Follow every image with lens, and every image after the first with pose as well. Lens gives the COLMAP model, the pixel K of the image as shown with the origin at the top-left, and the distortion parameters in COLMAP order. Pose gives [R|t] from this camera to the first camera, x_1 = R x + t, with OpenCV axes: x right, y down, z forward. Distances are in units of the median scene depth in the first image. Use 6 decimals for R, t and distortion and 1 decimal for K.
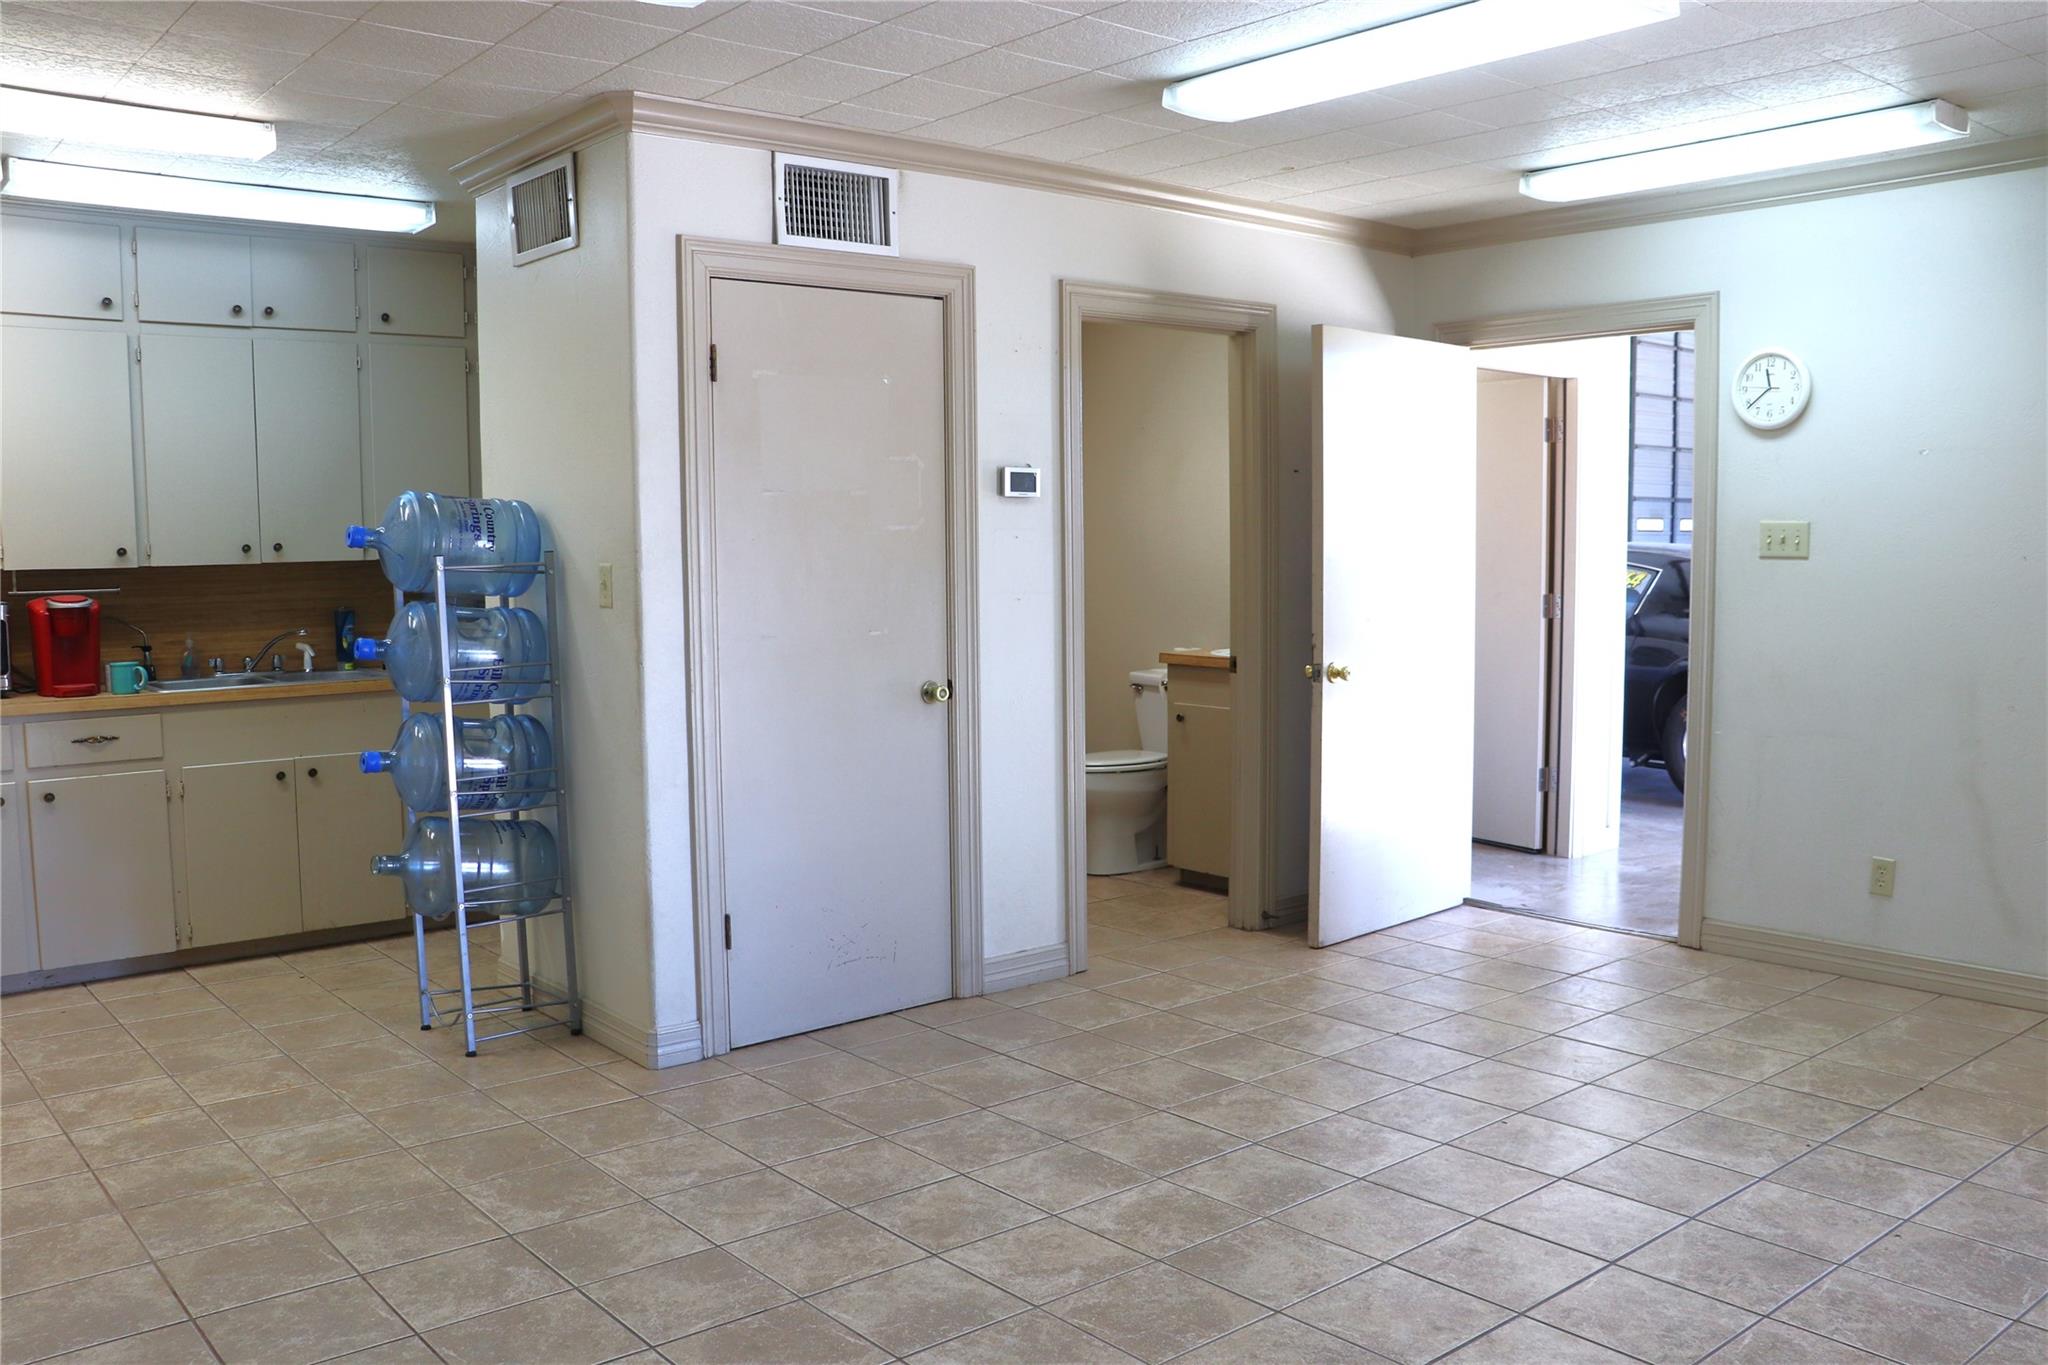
lens RADIAL K [[1762.7, 0, 1061.3], [0, 1762.7, 684.9], [0, 0, 1]] dist [-0.188706, 0.174528]
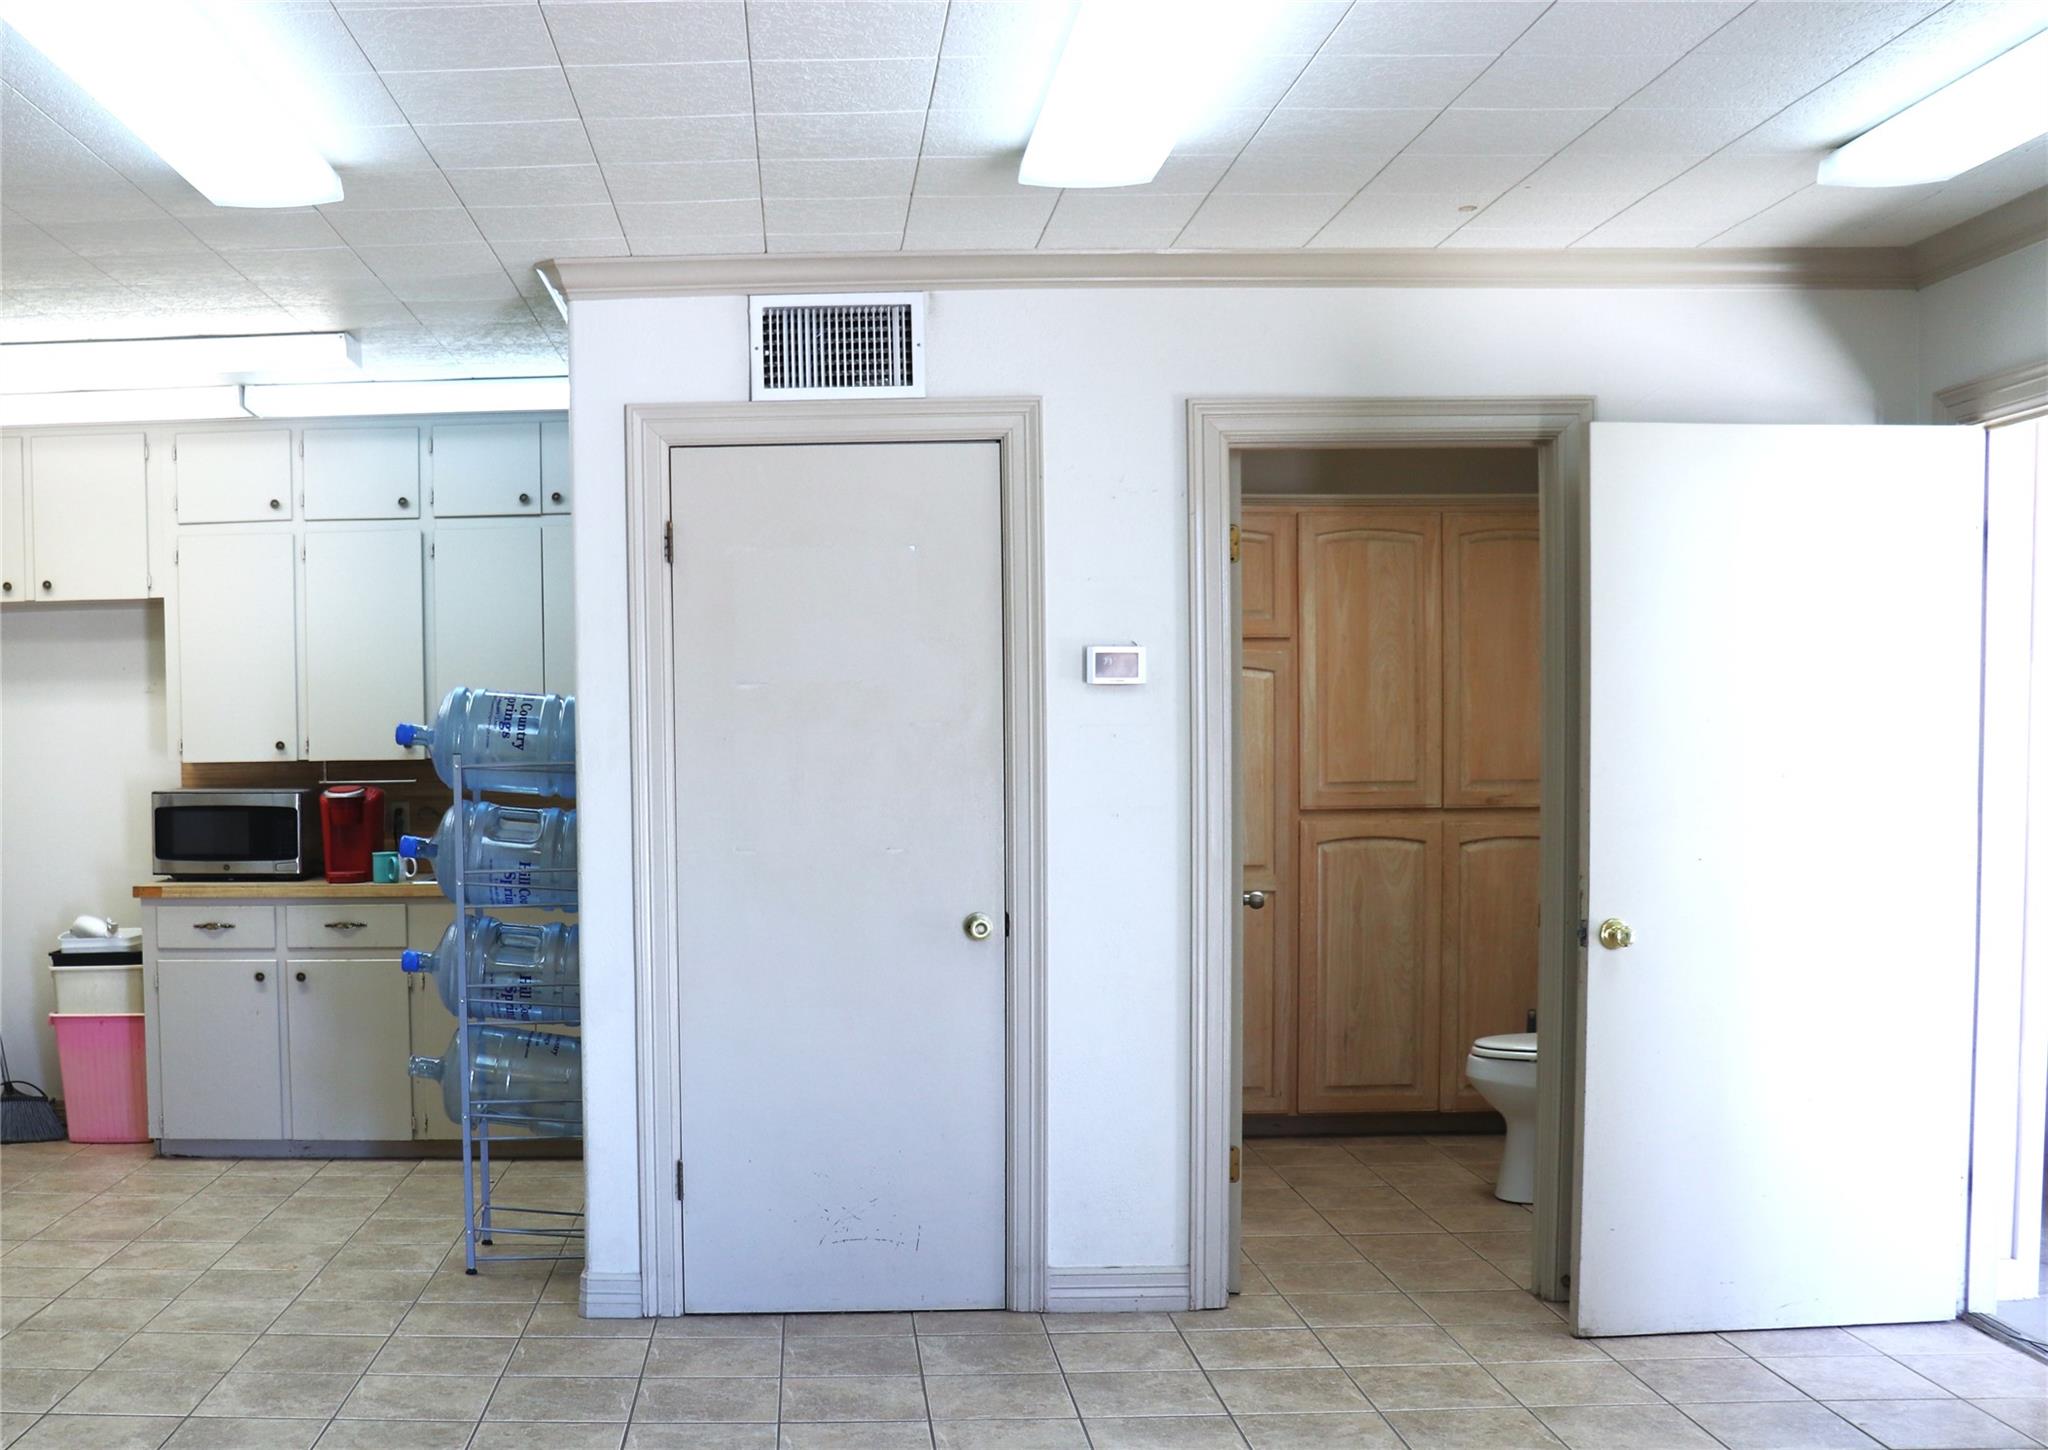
lens RADIAL K [[2348.3, 0, 1023.9], [0, 2348.3, 834.5], [0, 0, 1]] dist [-0.162730, 0.043168]
pose [[0.746764, 0.029384, -0.664440, 0.689192], [-0.051405, 0.998585, -0.013613, -0.025498], [0.663100, 0.044321, 0.747218, 0.211683]]
